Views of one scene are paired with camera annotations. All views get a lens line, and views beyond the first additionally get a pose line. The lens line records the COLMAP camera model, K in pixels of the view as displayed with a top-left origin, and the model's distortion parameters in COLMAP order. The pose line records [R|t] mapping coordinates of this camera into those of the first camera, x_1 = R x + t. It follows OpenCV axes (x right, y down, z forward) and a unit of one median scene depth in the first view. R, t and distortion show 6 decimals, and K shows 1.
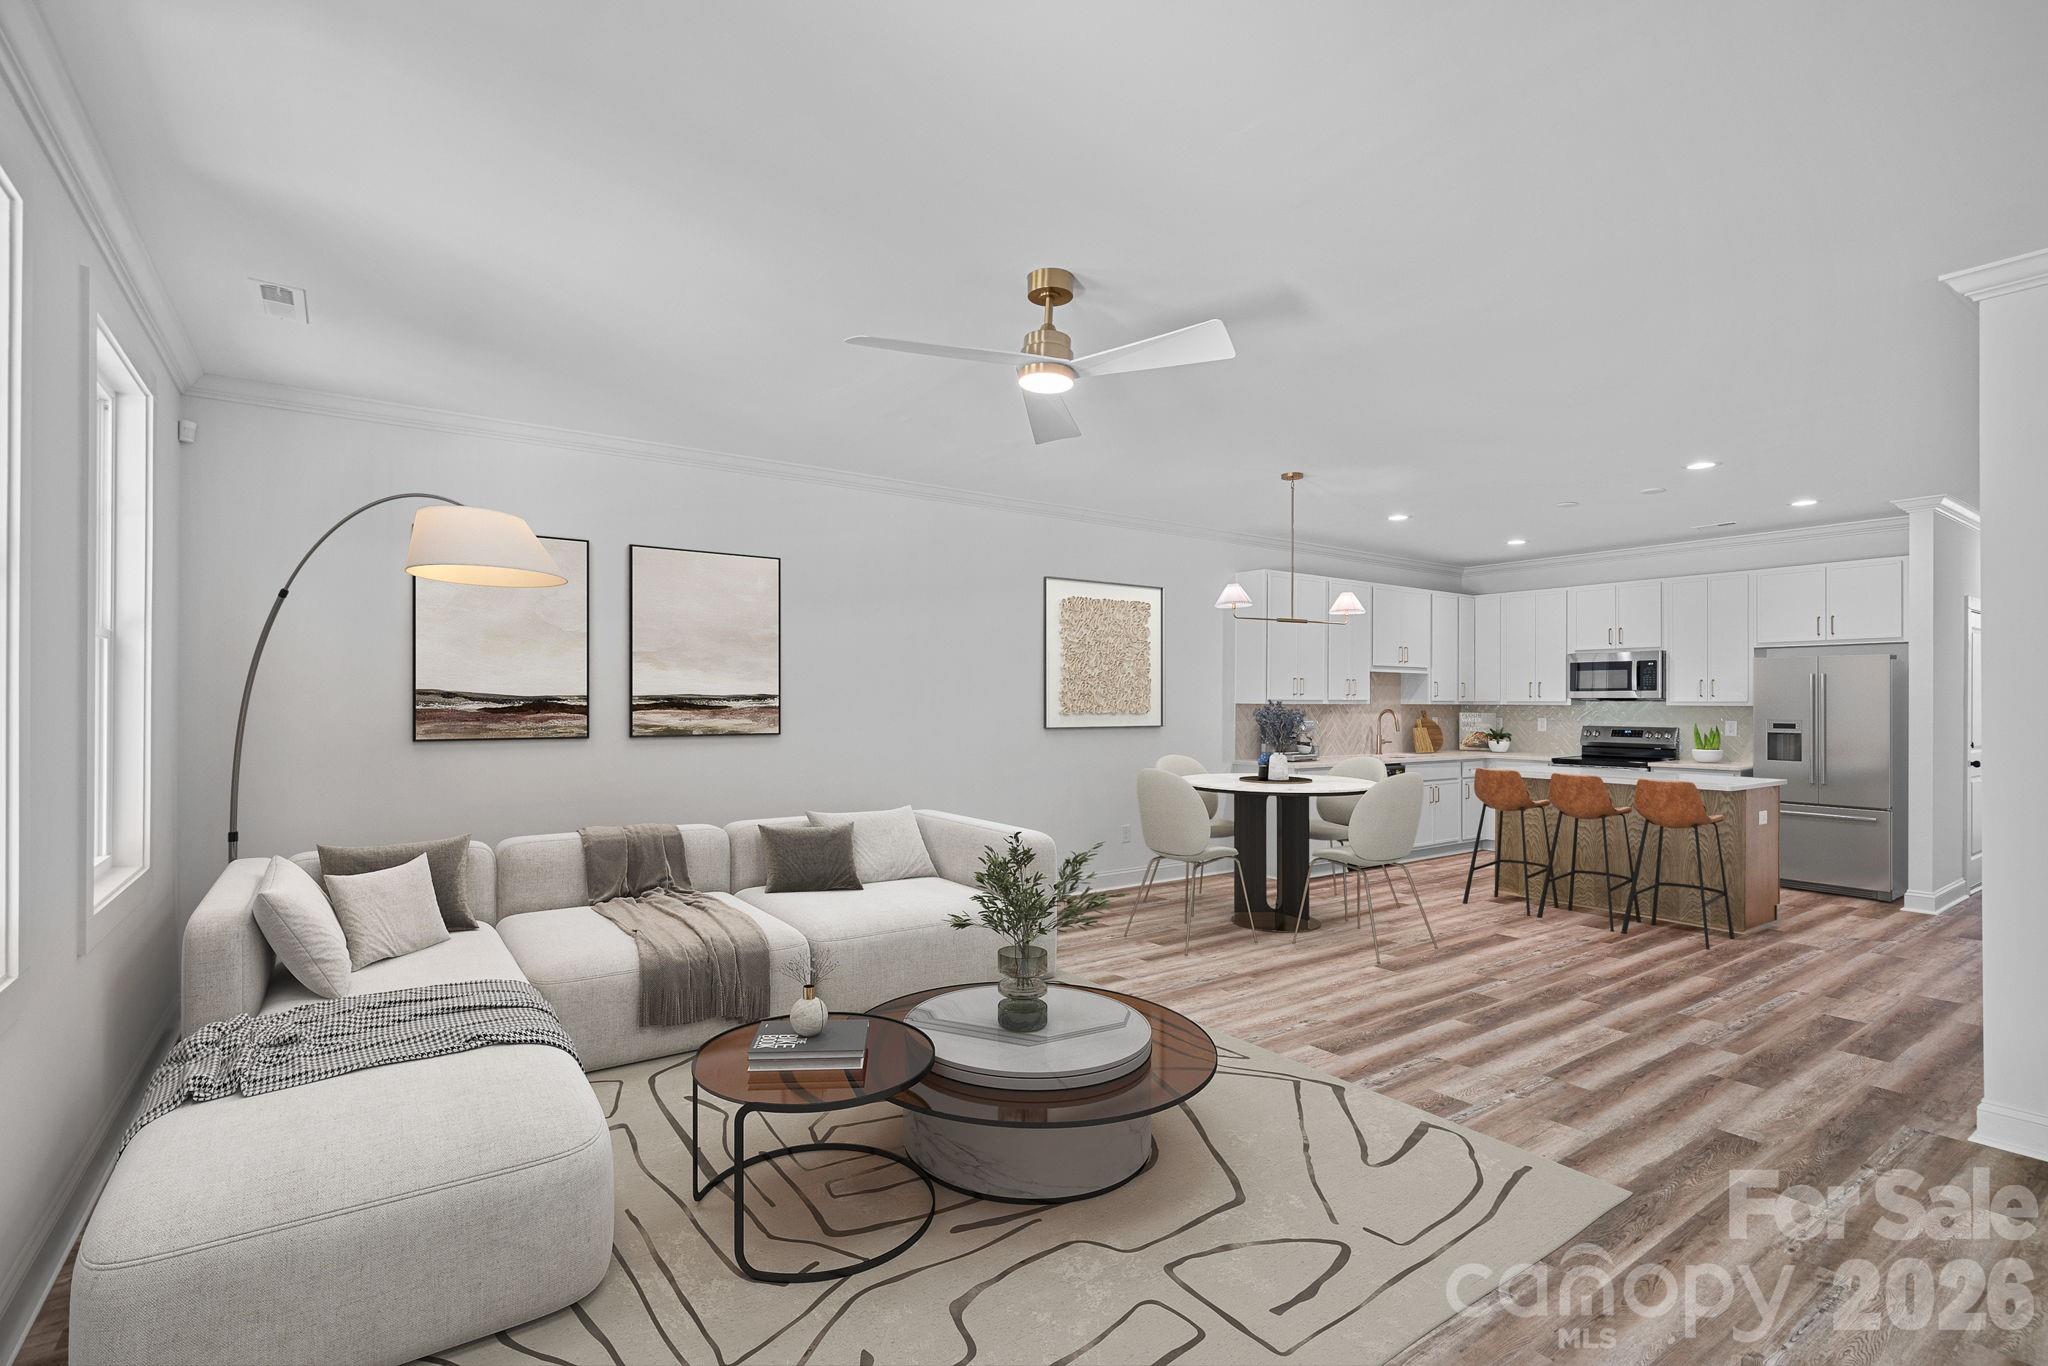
lens RADIAL K [[950.8, 0, 1034.6], [0, 950.8, 700.9], [0, 0, 1]] dist [-0.001100, 0.000254]
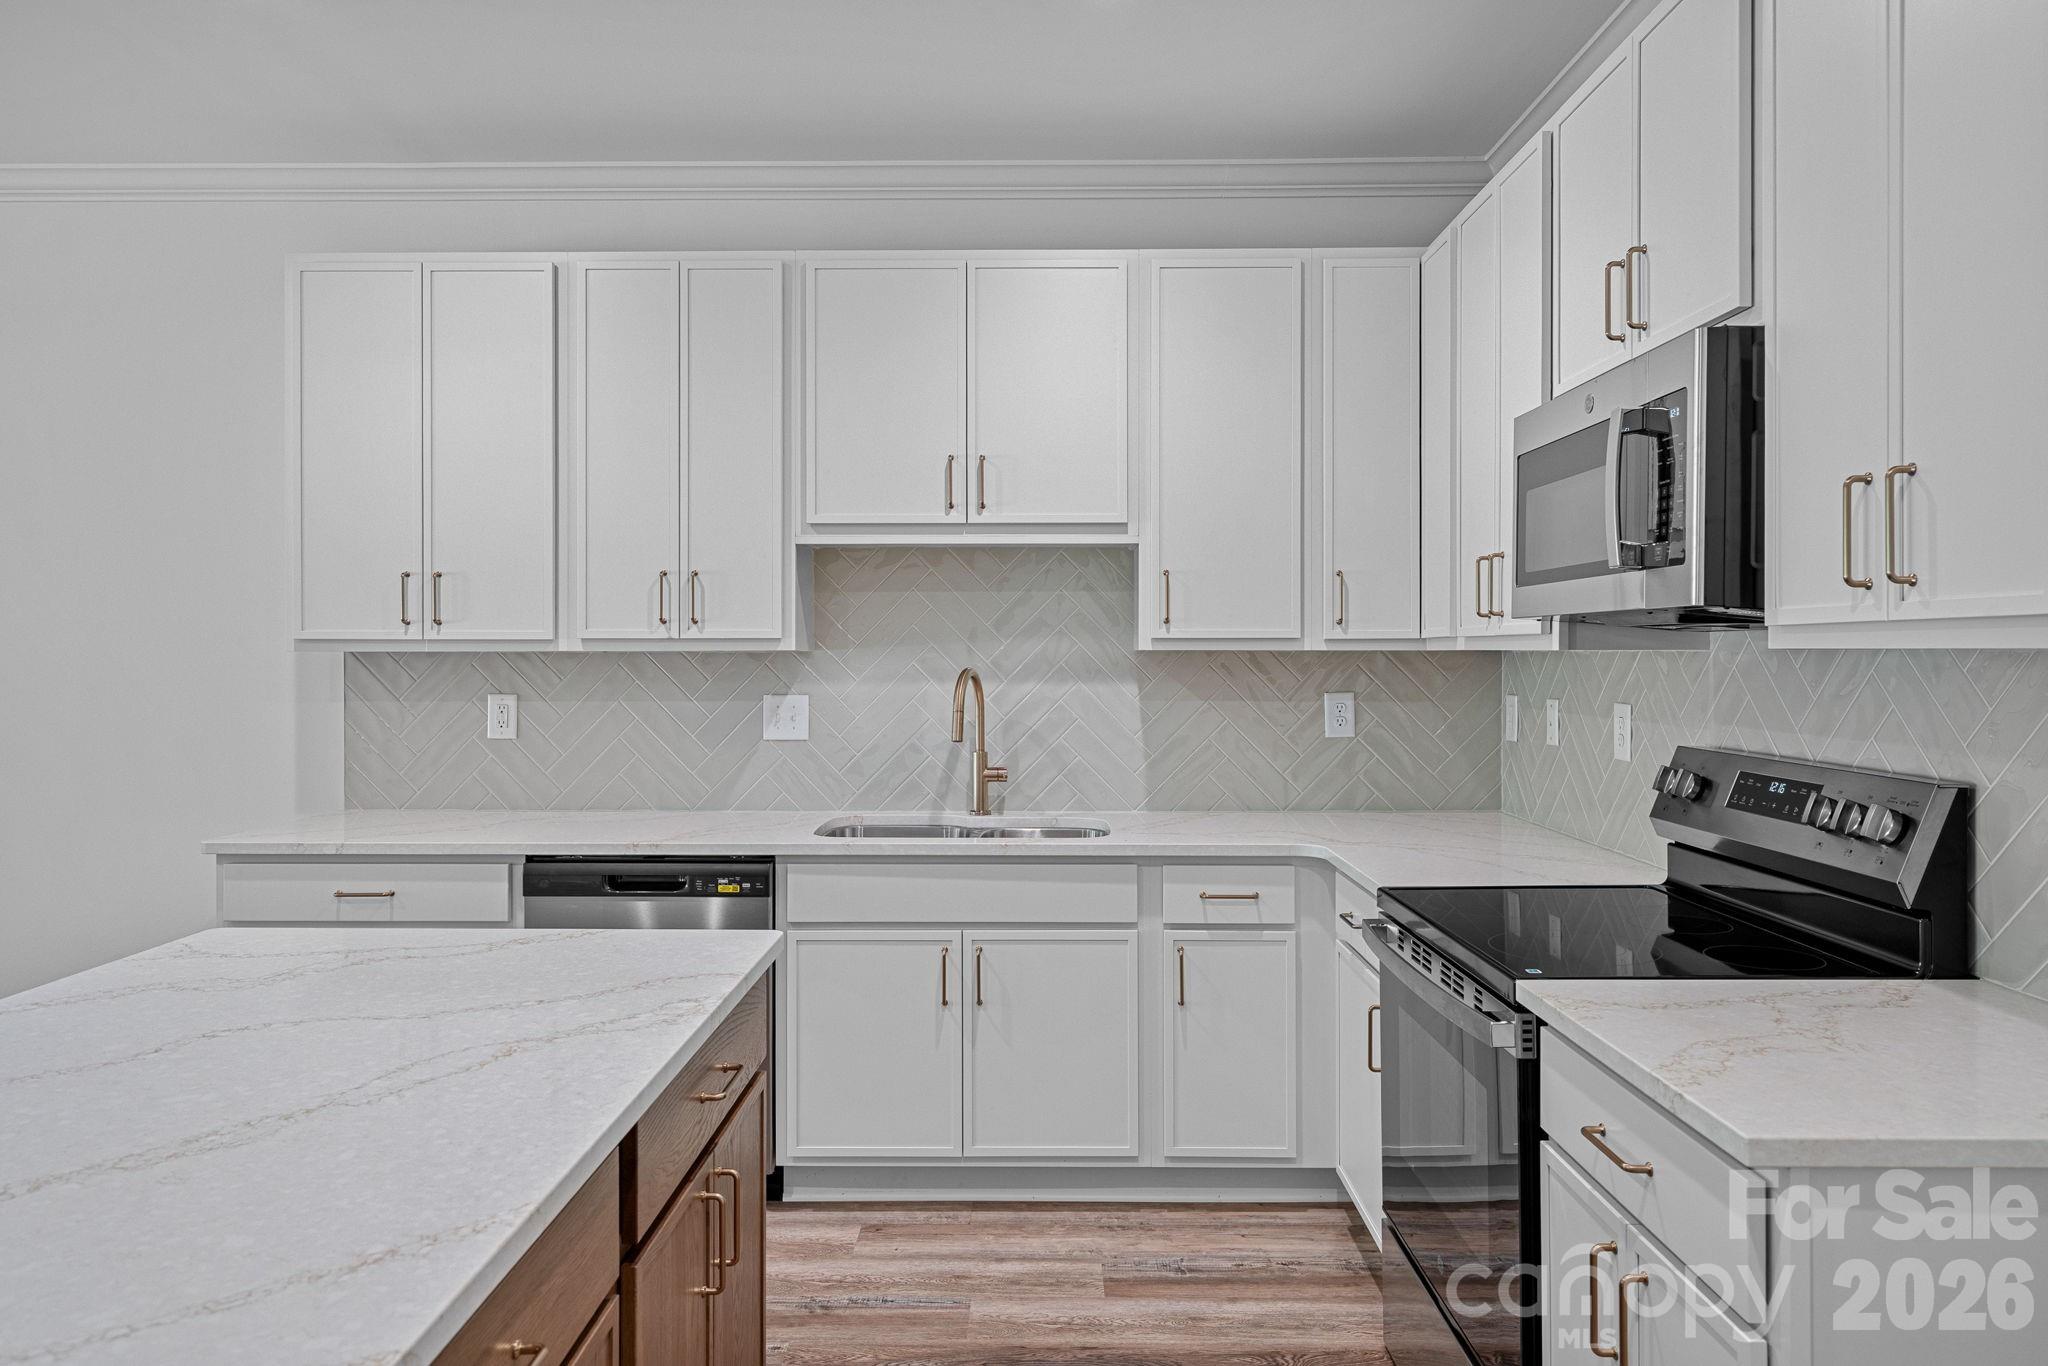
lens RADIAL K [[1358.6, 0, 987.5], [0, 1358.6, 659.7], [0, 0, 1]] dist [0.021859, 0.000692]
pose [[0.796529, -0.001247, -0.604599, 0.806594], [0.004528, 0.999982, 0.003902, 0.005844], [0.604583, -0.005846, 0.796521, 0.839379]]
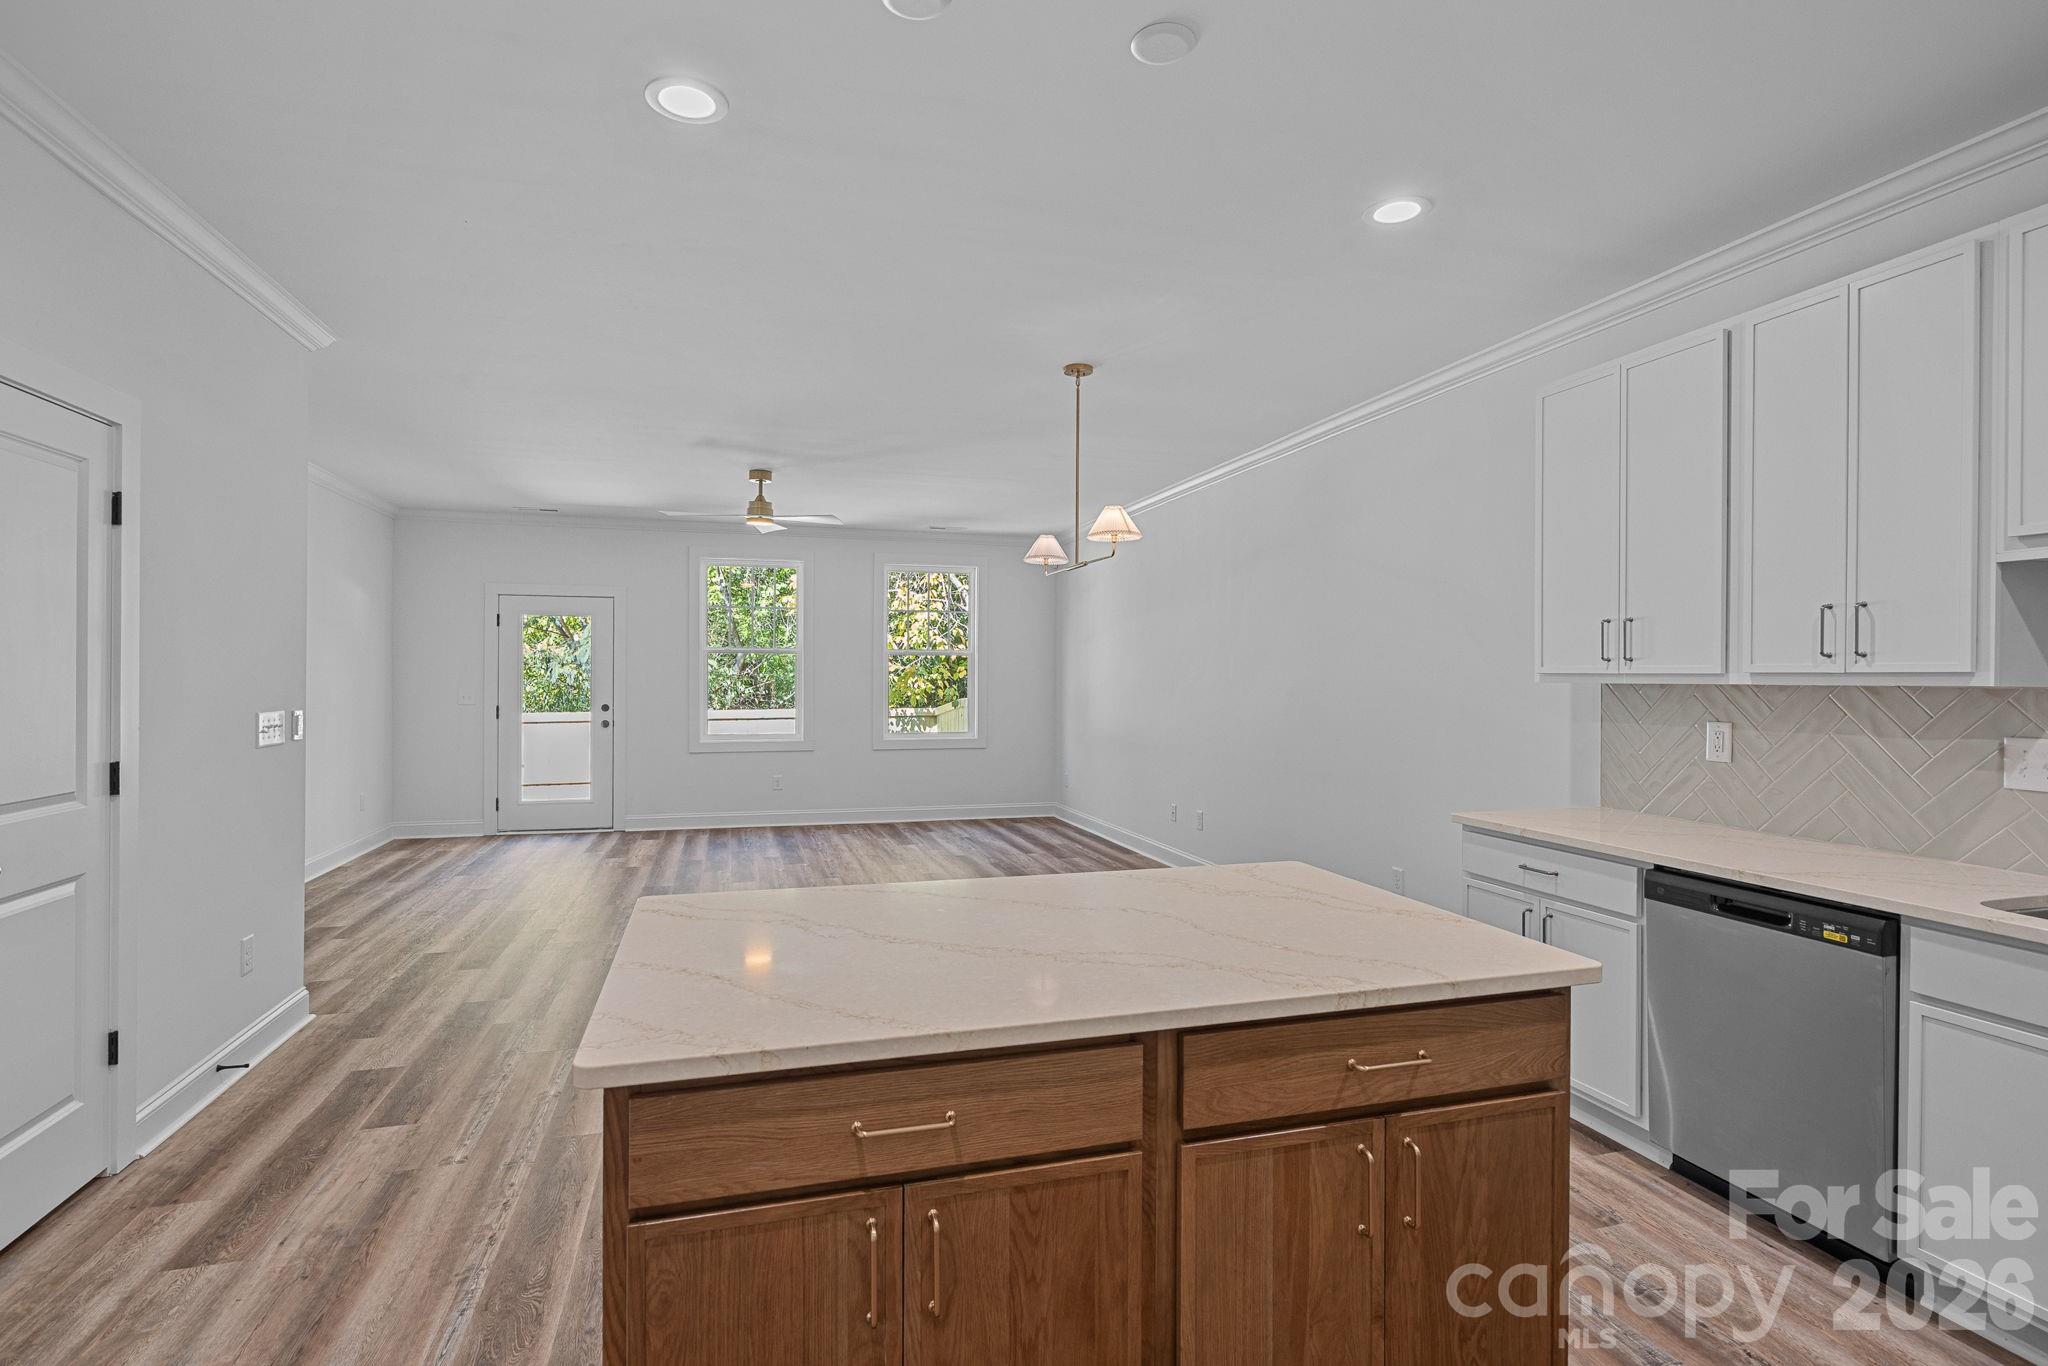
lens RADIAL K [[988.4, 0, 1045.3], [0, 988.4, 682.9], [0, 0, 1]] dist [0.000984, 0.000973]
pose [[-0.312481, 0.000904, -0.949924, 0.841087], [-0.004536, 0.999987, 0.002444, 0.003469], [0.949913, 0.005073, -0.312473, 1.016771]]
